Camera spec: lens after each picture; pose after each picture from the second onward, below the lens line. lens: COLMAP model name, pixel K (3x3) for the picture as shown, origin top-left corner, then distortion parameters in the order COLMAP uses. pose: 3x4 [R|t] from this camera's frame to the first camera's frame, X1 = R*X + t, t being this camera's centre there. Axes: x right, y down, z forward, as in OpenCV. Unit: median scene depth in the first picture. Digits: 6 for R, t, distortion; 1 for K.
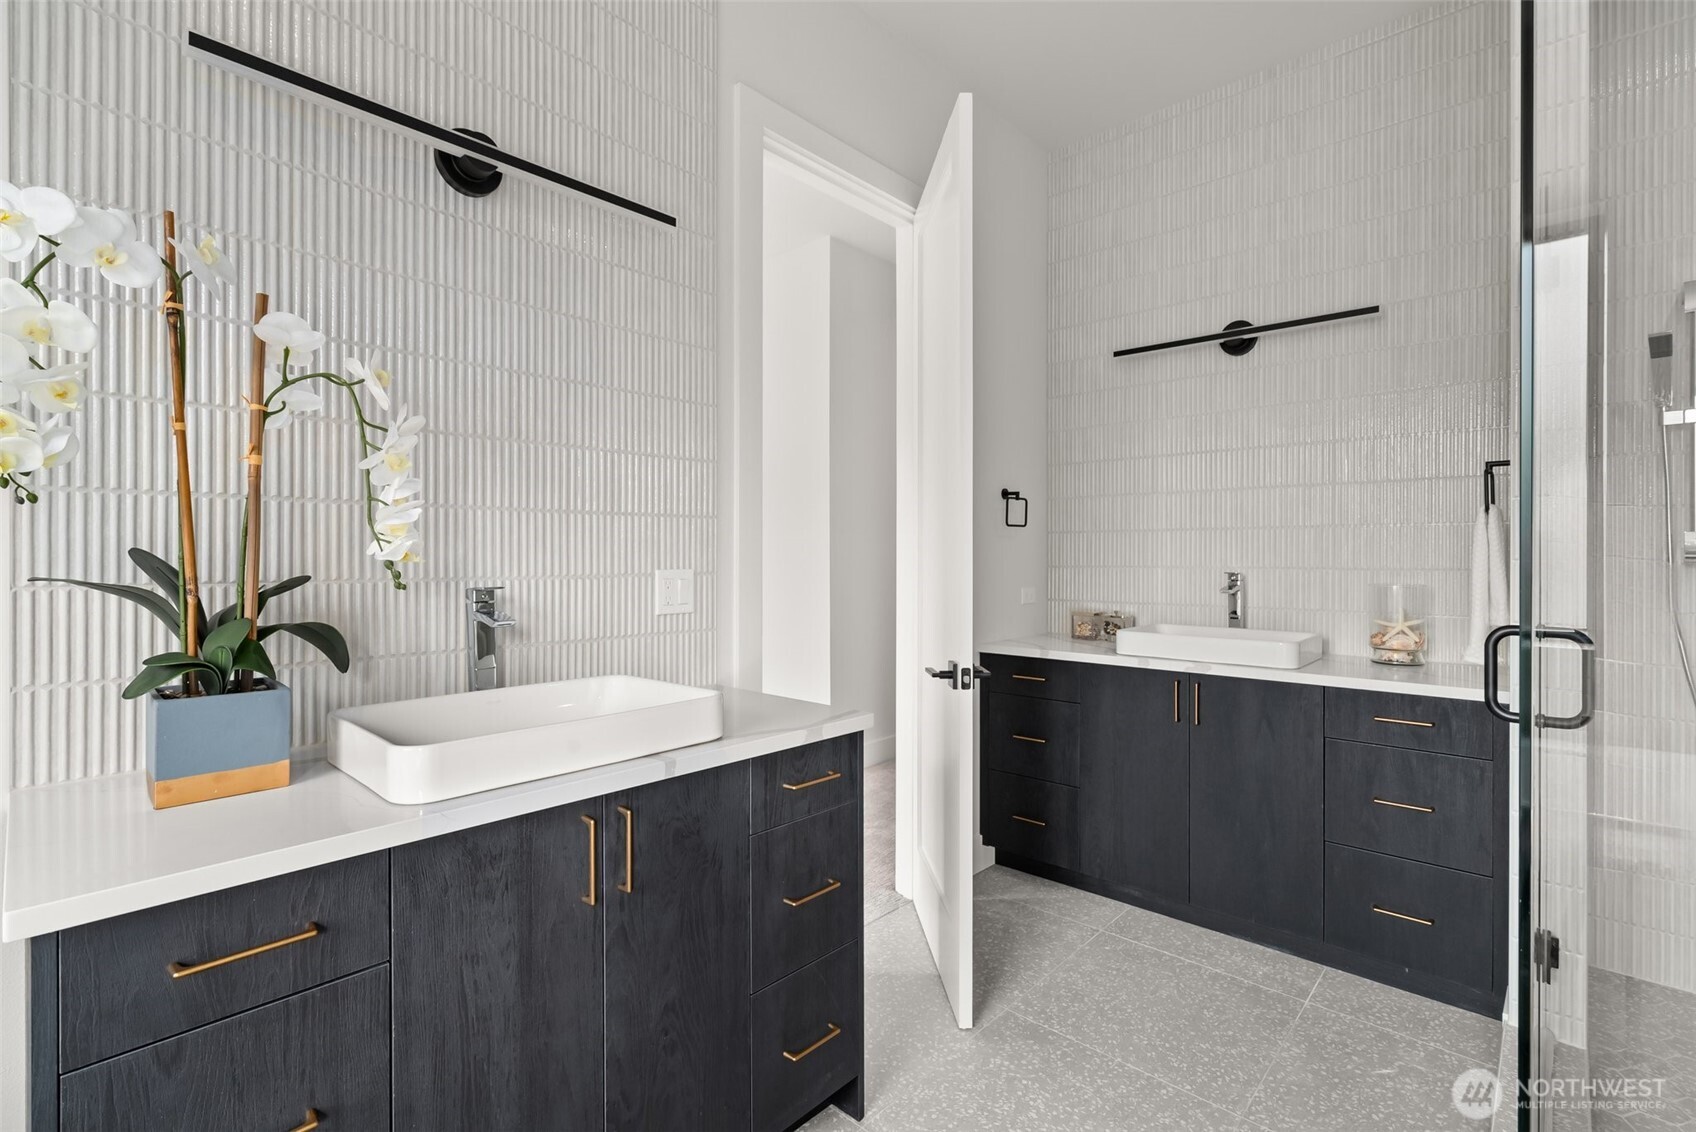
lens RADIAL K [[781.6, 0, 851.0], [0, 781.6, 563.3], [0, 0, 1]] dist [-0.004873, -0.000743]
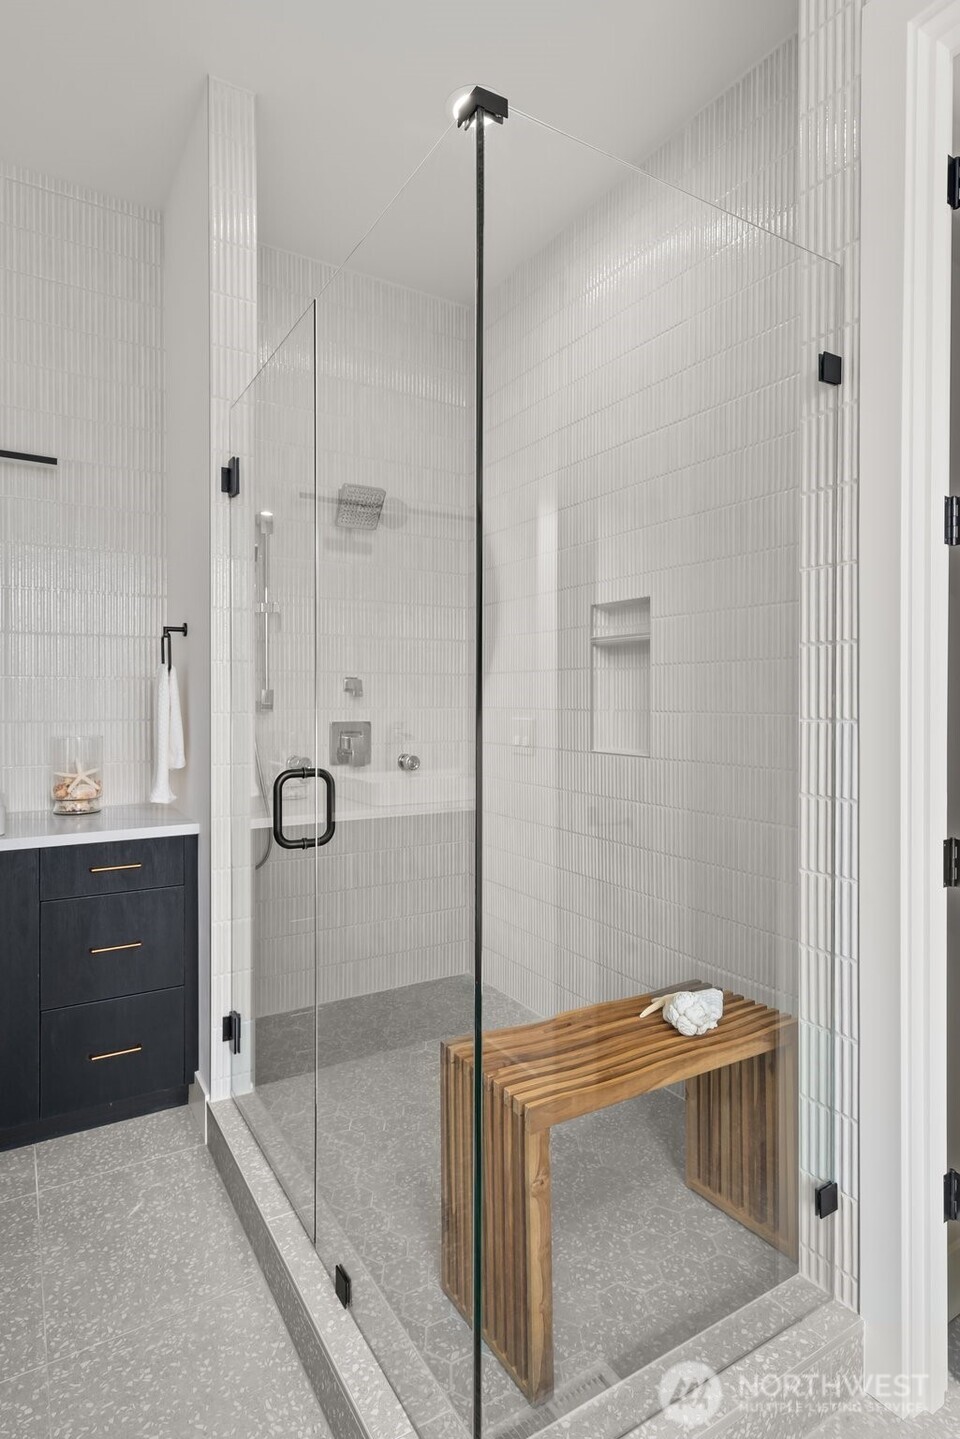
lens RADIAL K [[763.3, 0, 479.1], [0, 763.3, 708.6], [0, 0, 1]] dist [0.003320, -0.000692]
pose [[0.269746, -0.009151, 0.962888, -0.145826], [0.008315, 0.999940, 0.007174, -0.013586], [-0.962896, 0.006072, 0.269806, 0.250983]]
